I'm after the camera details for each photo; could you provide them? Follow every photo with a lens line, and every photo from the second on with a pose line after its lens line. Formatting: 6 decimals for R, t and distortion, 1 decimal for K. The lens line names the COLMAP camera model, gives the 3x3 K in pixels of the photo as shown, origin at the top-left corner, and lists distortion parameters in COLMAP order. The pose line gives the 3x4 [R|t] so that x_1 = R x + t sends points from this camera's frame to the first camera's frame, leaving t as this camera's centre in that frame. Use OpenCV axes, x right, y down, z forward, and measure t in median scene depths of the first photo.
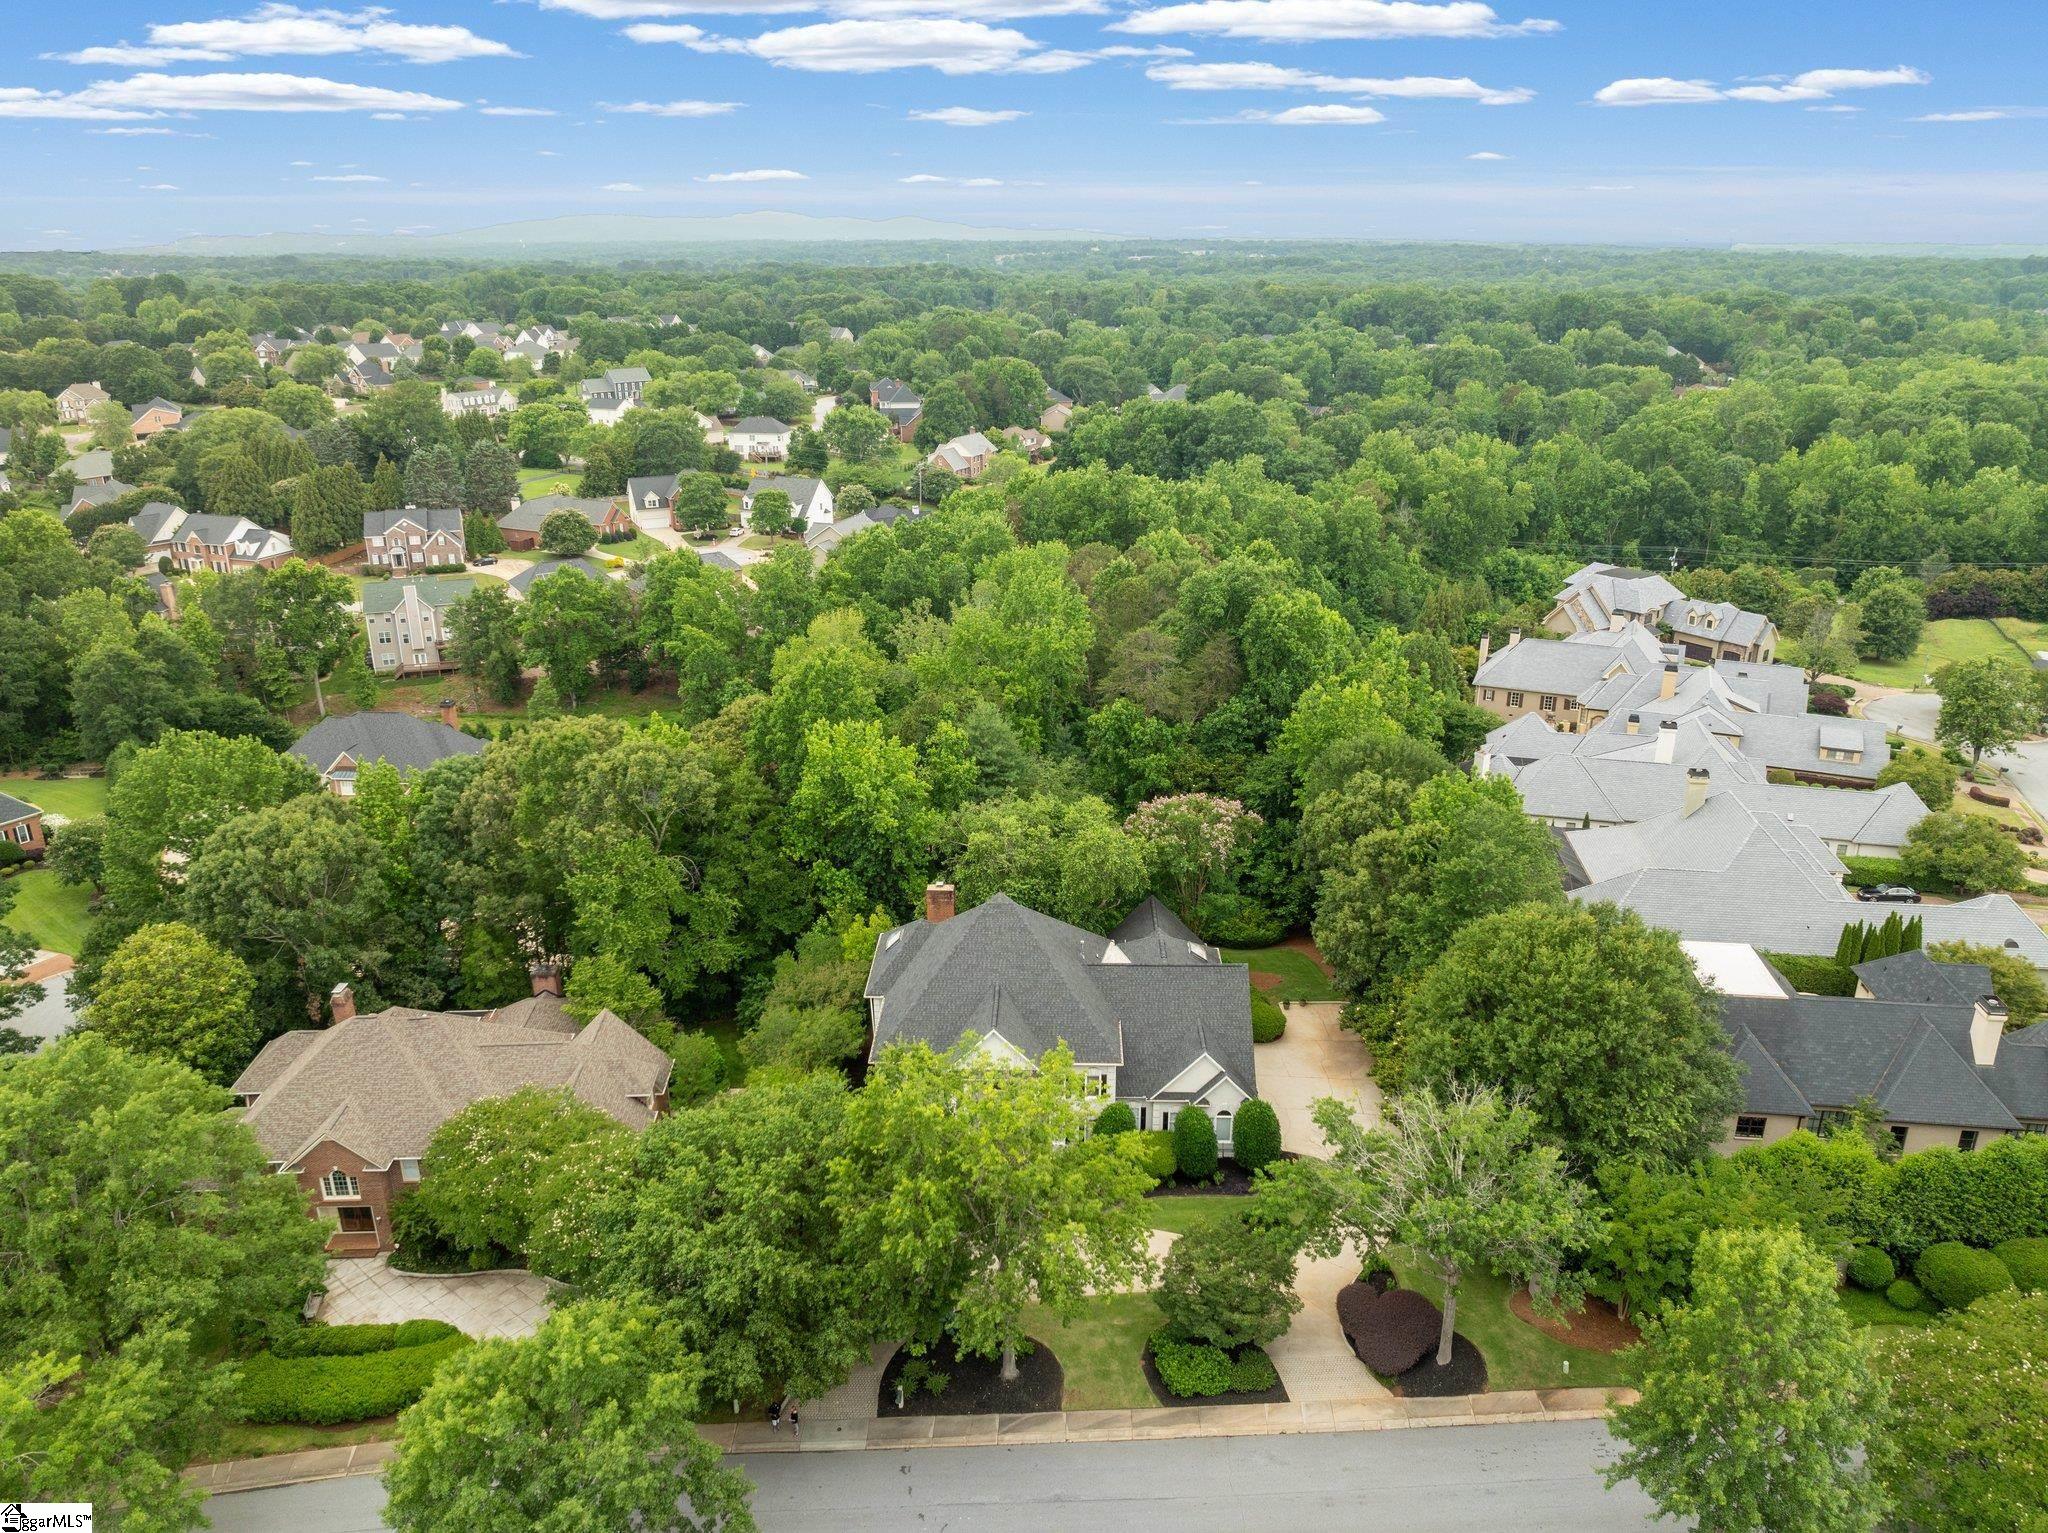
lens RADIAL K [[1430.9, 0, 1023.1], [0, 1430.9, 766.6], [0, 0, 1]] dist [-0.053758, 0.023609]
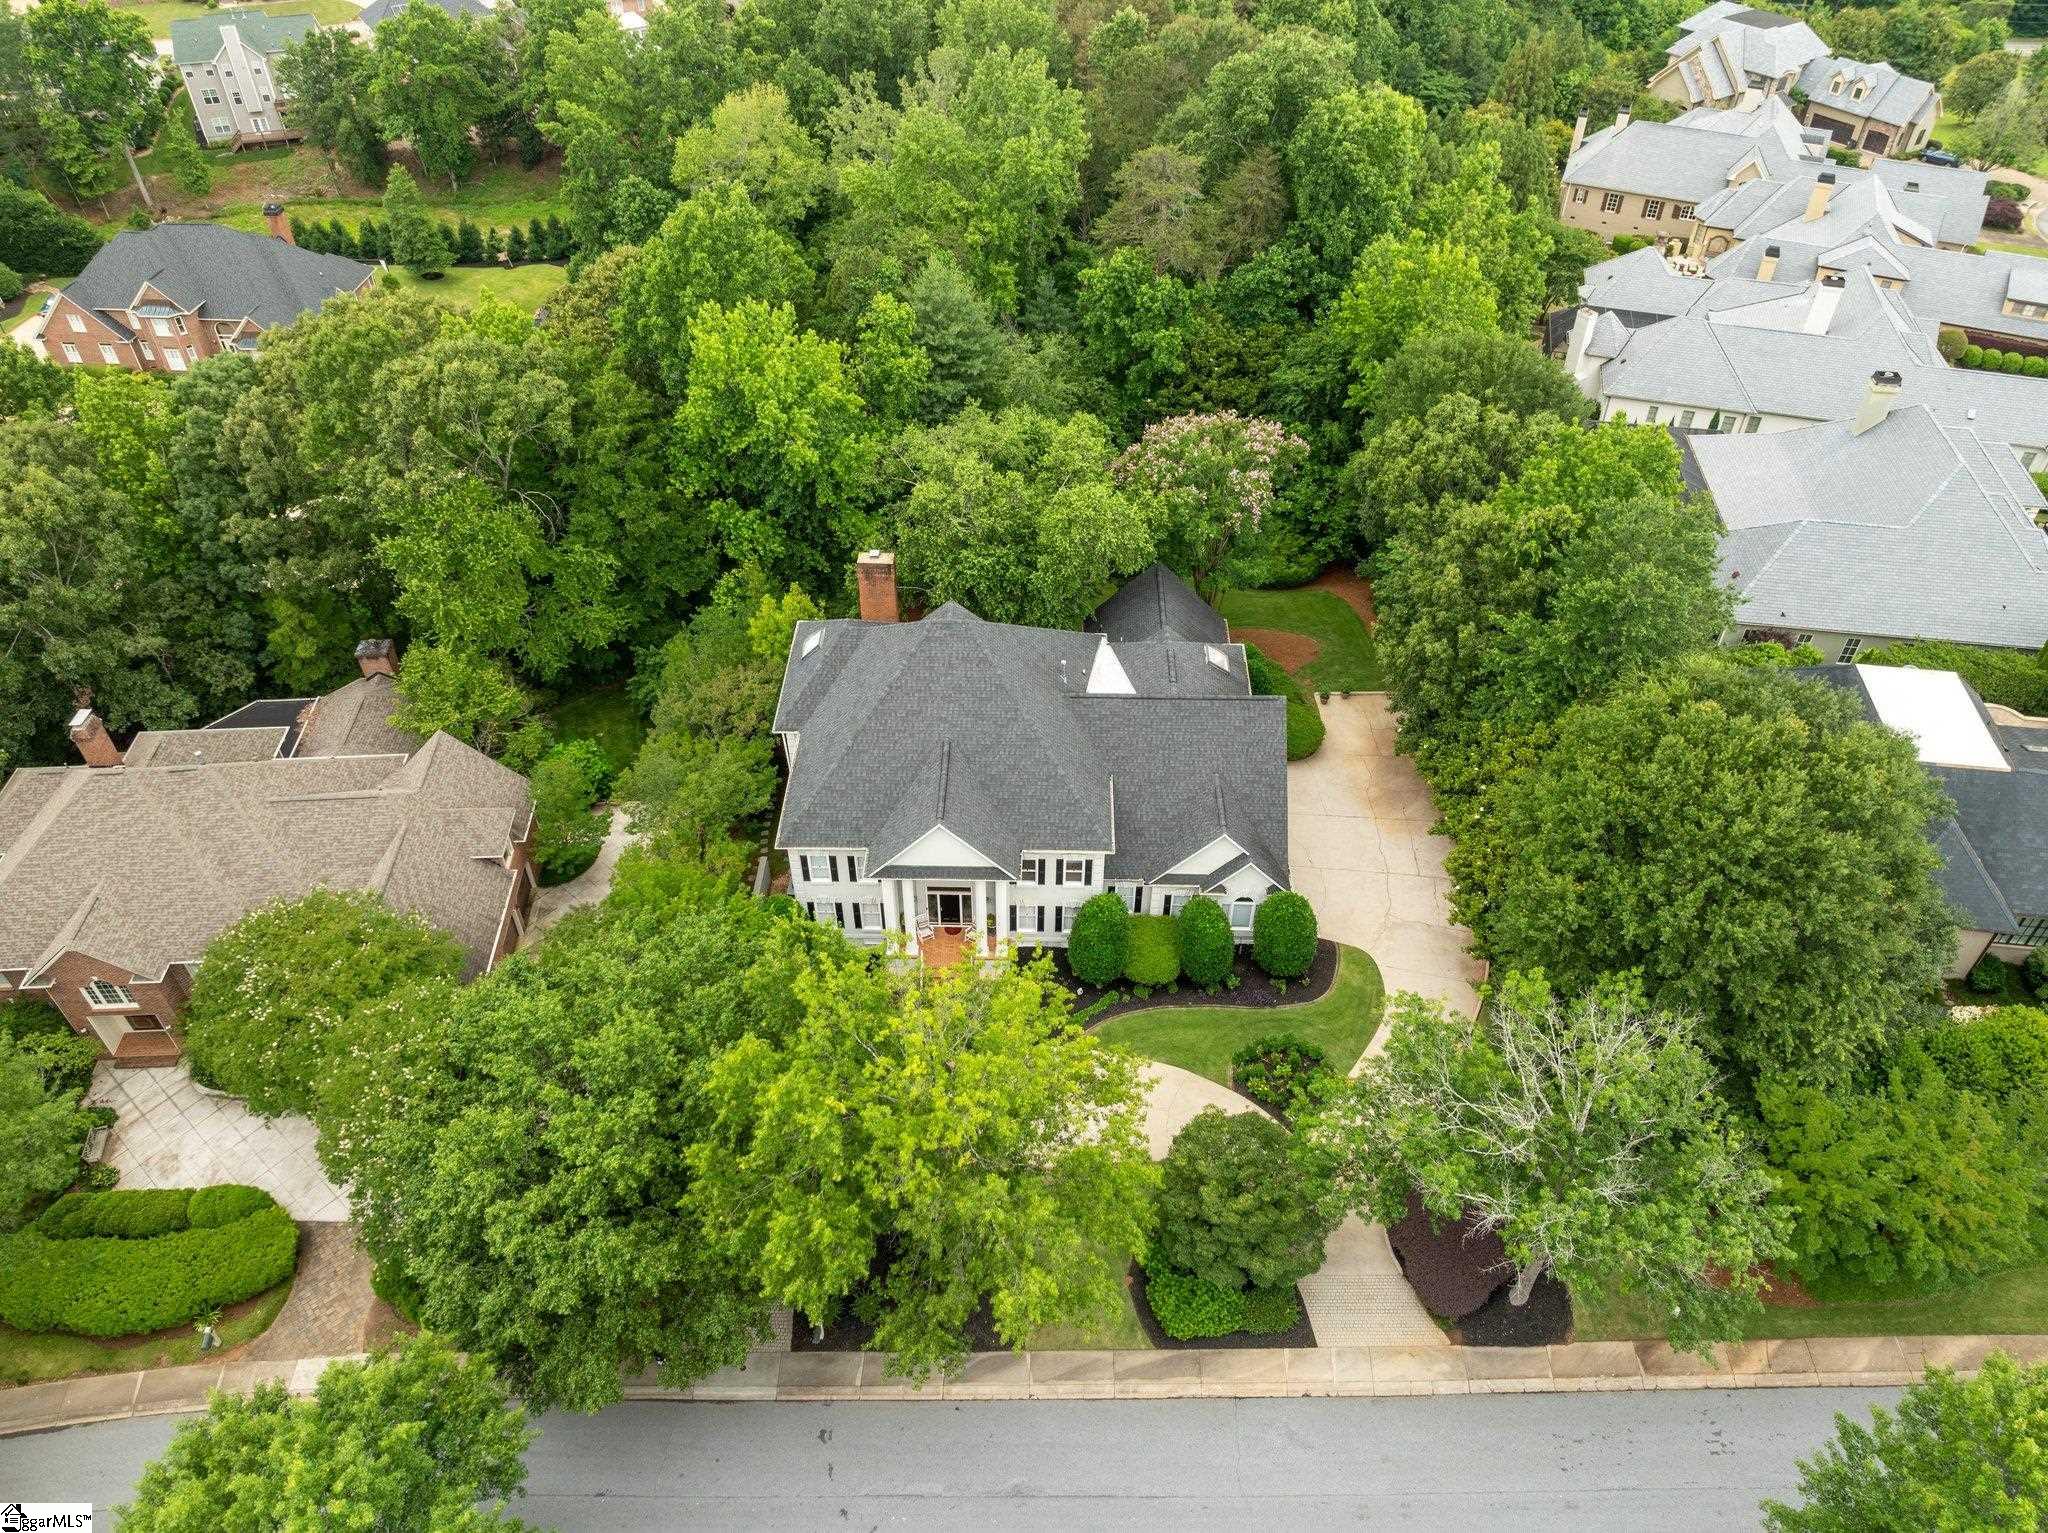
lens RADIAL K [[1430.9, 0, 1026.2], [0, 1430.9, 761.4], [0, 0, 1]] dist [-0.053758, 0.023609]
pose [[0.999954, 0.001030, 0.009585, 0.013724], [-0.004566, 0.926283, 0.376801, -0.097962], [-0.008490, -0.376827, 0.926245, 0.269812]]
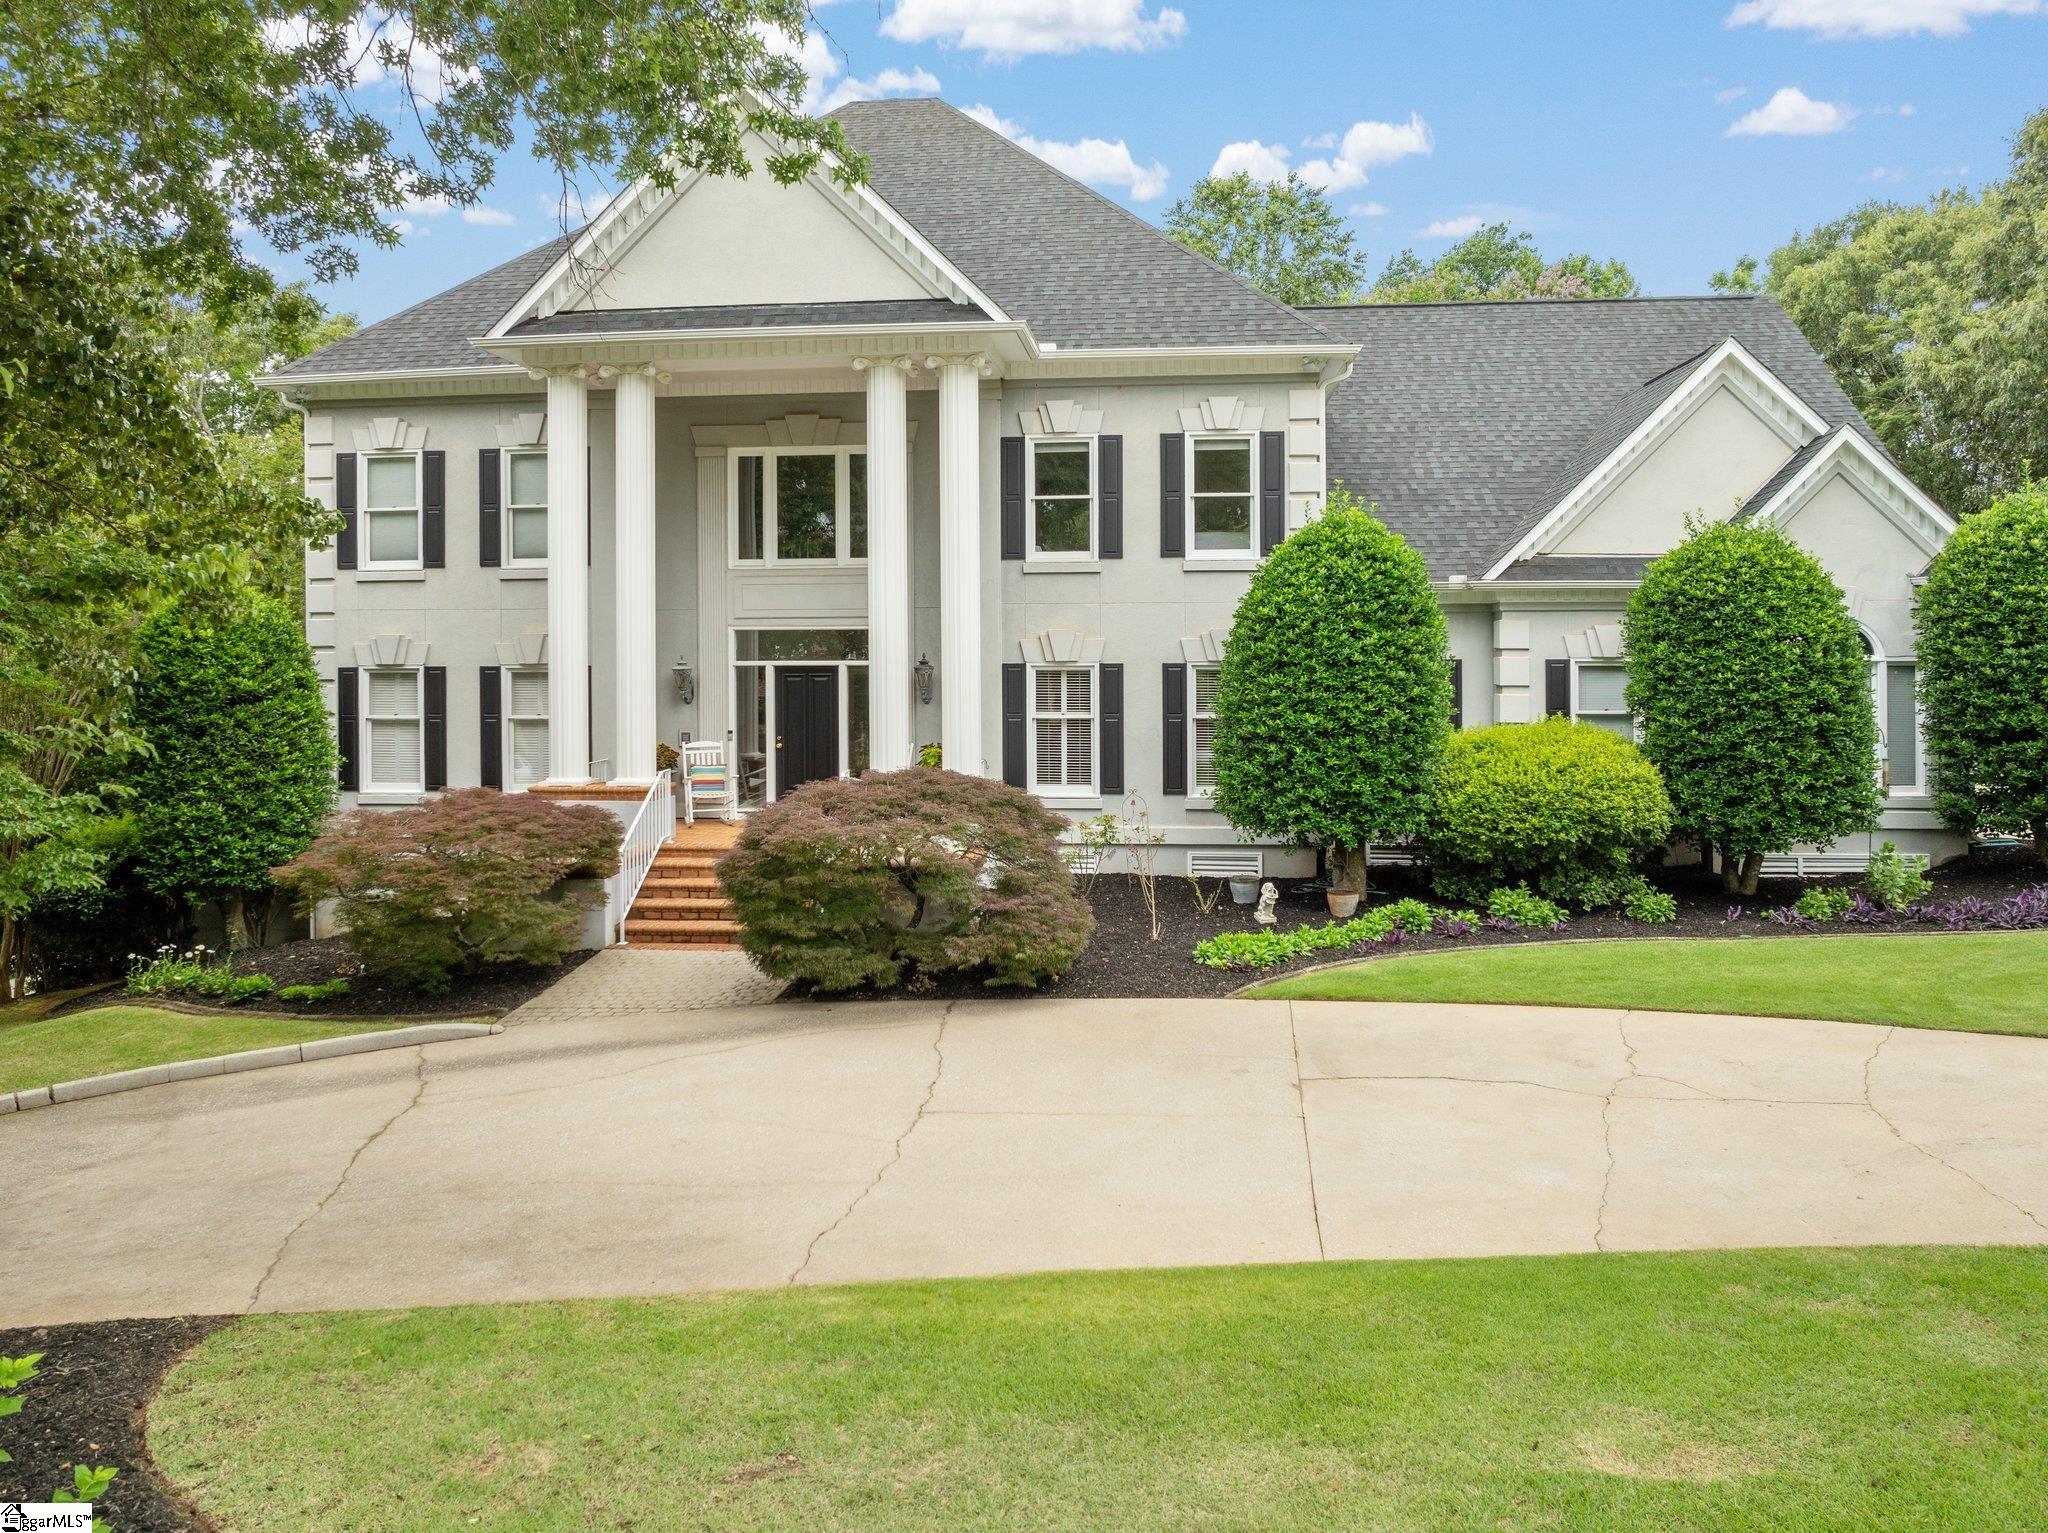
lens RADIAL K [[1430.9, 0, 1023.1], [0, 1430.9, 766.5], [0, 0, 1]] dist [-0.053758, 0.023609]
pose [[0.997852, -0.001125, -0.065496, 0.027705], [-0.020396, 0.944816, -0.326967, 0.287948], [0.062249, 0.327601, 0.942763, 0.682352]]
